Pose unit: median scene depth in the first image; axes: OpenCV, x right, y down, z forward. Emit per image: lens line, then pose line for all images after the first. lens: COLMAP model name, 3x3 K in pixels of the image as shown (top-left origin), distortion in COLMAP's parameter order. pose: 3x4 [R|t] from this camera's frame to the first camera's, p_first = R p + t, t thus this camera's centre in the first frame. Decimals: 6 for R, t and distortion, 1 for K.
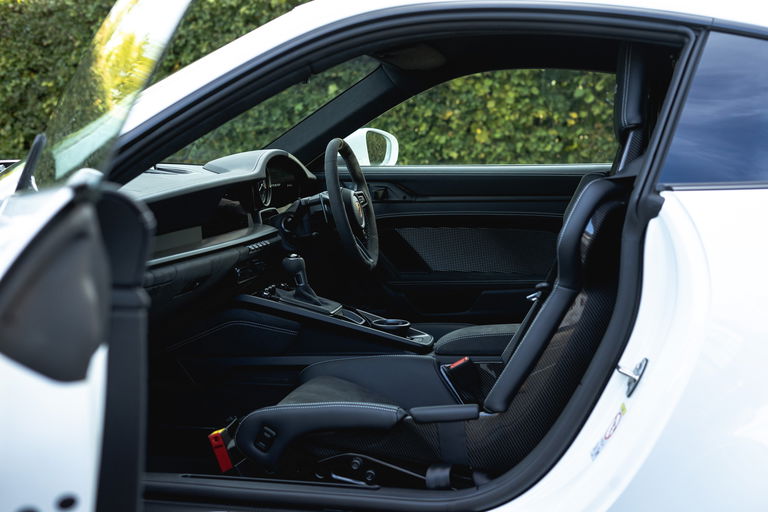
lens RADIAL K [[1099.0, 0, 384.0], [0, 1099.0, 256.0], [0, 0, 1]] dist [-0.045734, -0.090939]
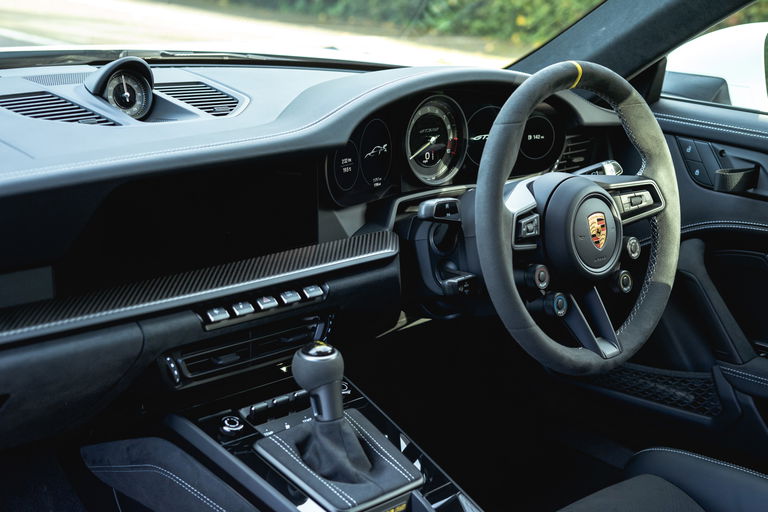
lens RADIAL K [[1099.0, 0, 384.0], [0, 1099.0, 256.0], [0, 0, 1]] dist [-0.045734, -0.090939]
pose [[0.819552, 0.203481, -0.535658, 0.158878], [-0.113896, 0.974019, 0.195742, -0.120771], [0.561571, -0.099412, 0.821435, 0.660292]]
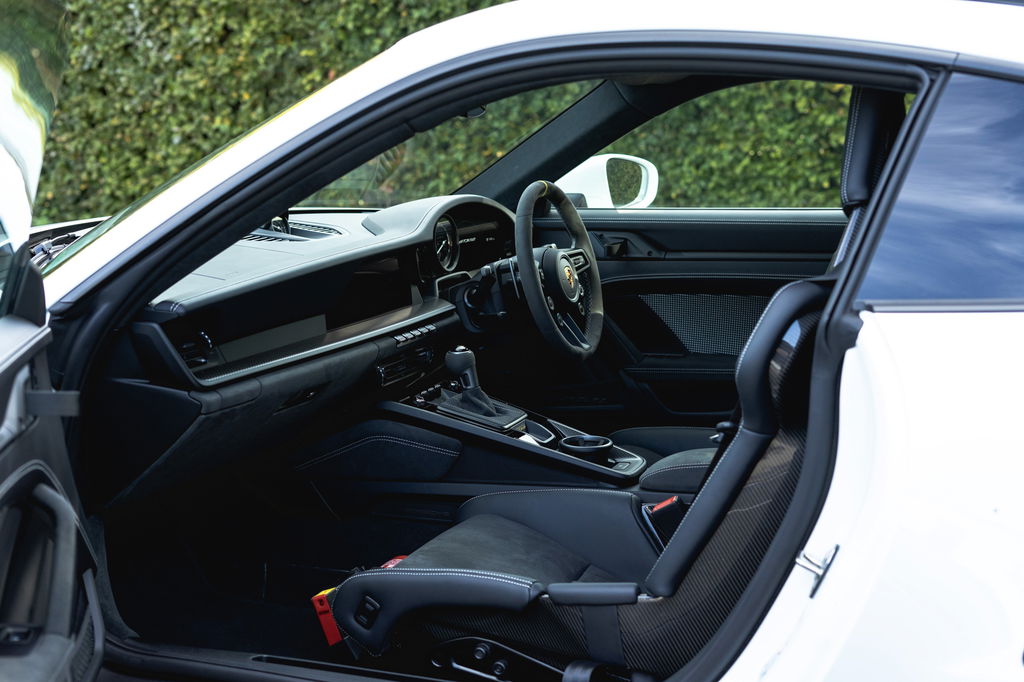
lens RADIAL K [[1465.4, 0, 512.0], [0, 1465.4, 341.0], [0, 0, 1]] dist [-0.045734, -0.090939]
pose [[0.982429, 0.013495, -0.186147, 0.137191], [-0.003349, 0.998497, 0.054709, -0.059424], [0.186606, -0.053124, 0.980997, 0.027449]]
